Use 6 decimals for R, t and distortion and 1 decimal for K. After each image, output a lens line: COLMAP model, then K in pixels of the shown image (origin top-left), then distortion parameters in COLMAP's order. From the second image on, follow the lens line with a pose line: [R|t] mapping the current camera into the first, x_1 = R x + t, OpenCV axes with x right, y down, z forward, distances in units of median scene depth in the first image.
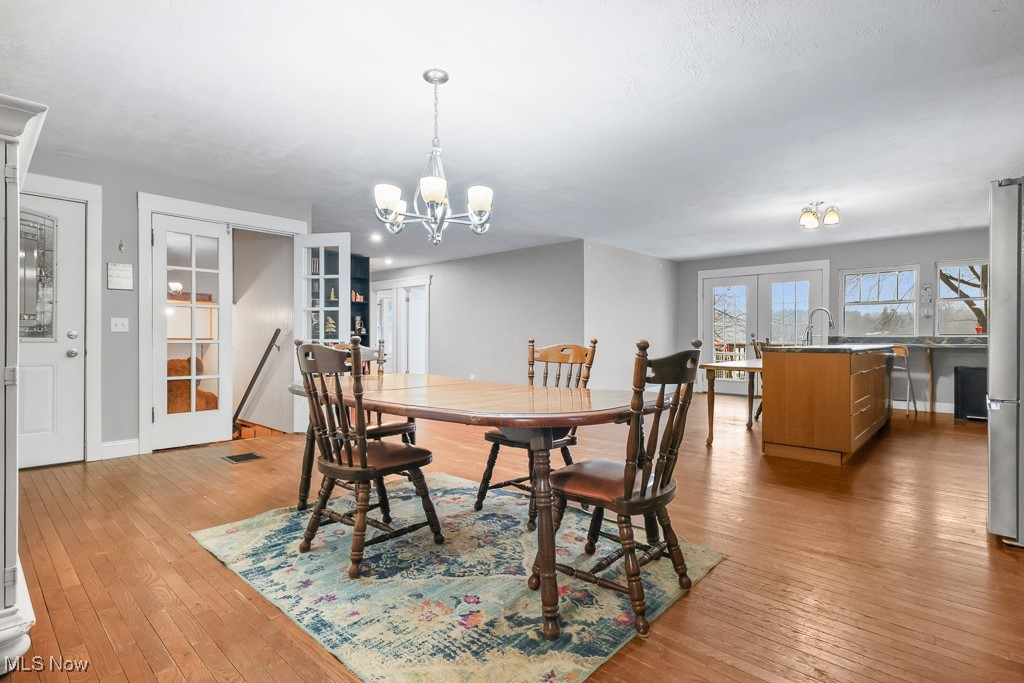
lens RADIAL K [[510.9, 0, 512.0], [0, 510.9, 341.5], [0, 0, 1]] dist [0.002790, 0.000162]
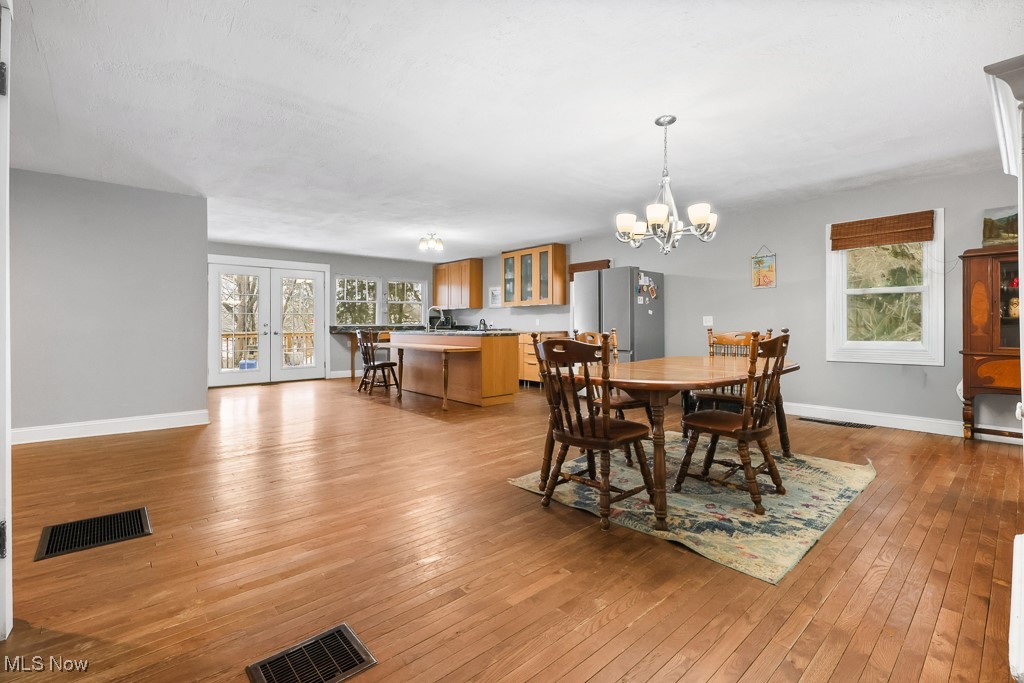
lens RADIAL K [[452.7, 0, 511.4], [0, 452.7, 325.2], [0, 0, 1]] dist [0.000626, -0.000346]
pose [[0.090597, -0.000424, 0.995888, -0.632593], [0.009204, 0.999958, -0.000411, -0.008739], [-0.995845, 0.009203, 0.090597, 0.627156]]
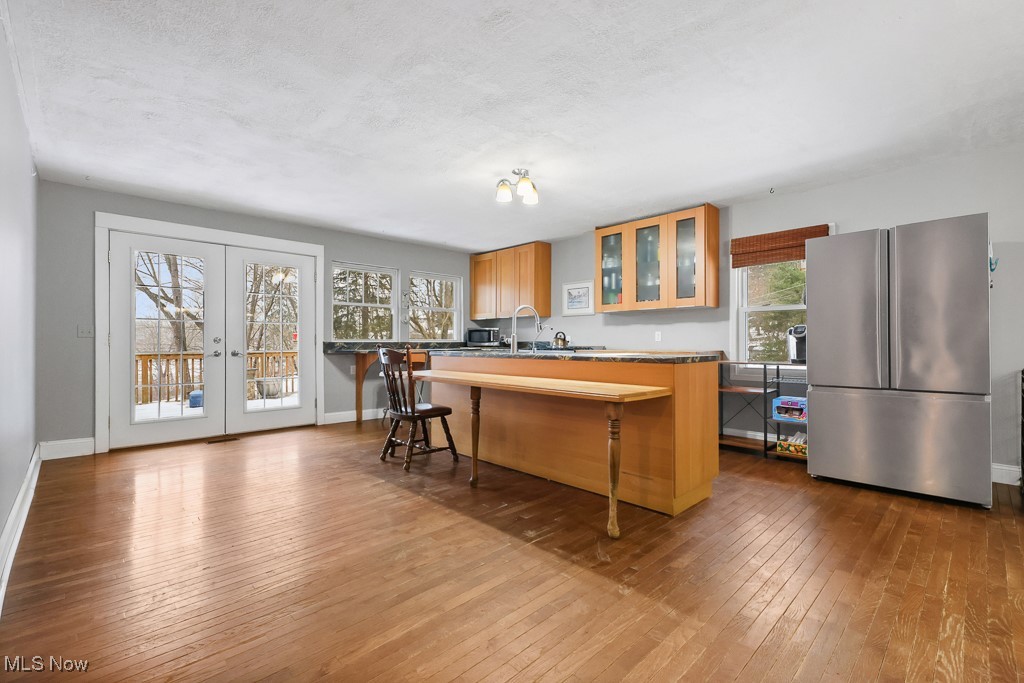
lens RADIAL K [[446.4, 0, 506.0], [0, 446.4, 340.2], [0, 0, 1]] dist [0.001710, -0.000789]
pose [[0.059519, 0.006472, 0.998206, -0.088669], [0.007927, 0.999944, -0.006956, -0.006564], [-0.998196, 0.008327, 0.059464, 0.934512]]
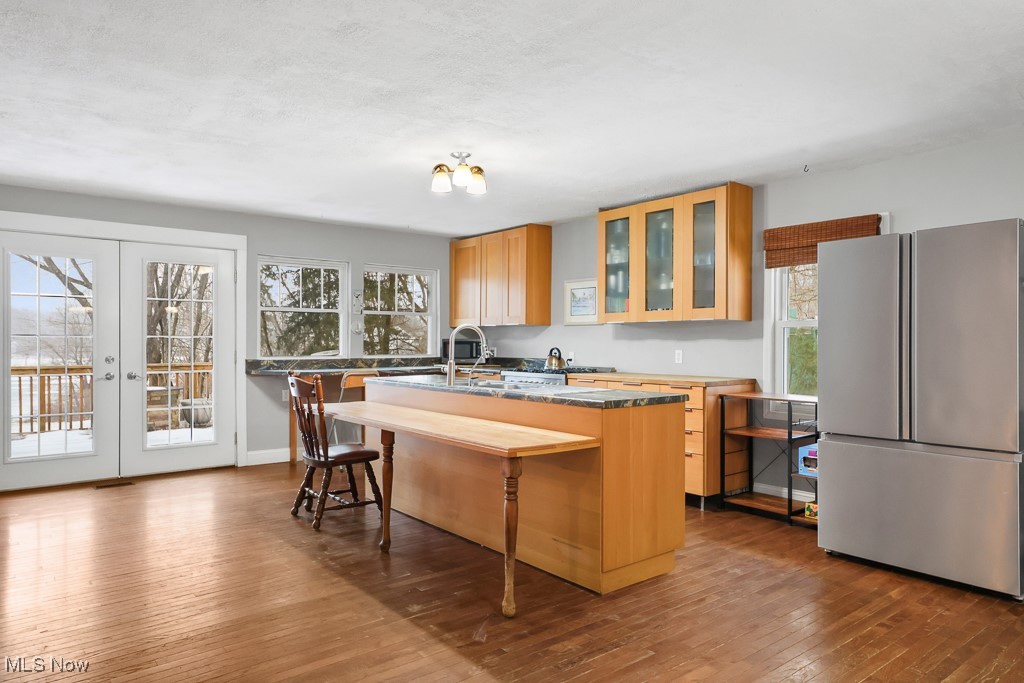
lens RADIAL K [[655.9, 0, 515.3], [0, 655.9, 342.7], [0, 0, 1]] dist [0.000870, 0.005367]
pose [[0.137981, -0.000283, 0.990435, -0.177862], [0.002826, 0.999996, -0.000108, -0.040249], [-0.990431, 0.002813, 0.137981, 0.784551]]
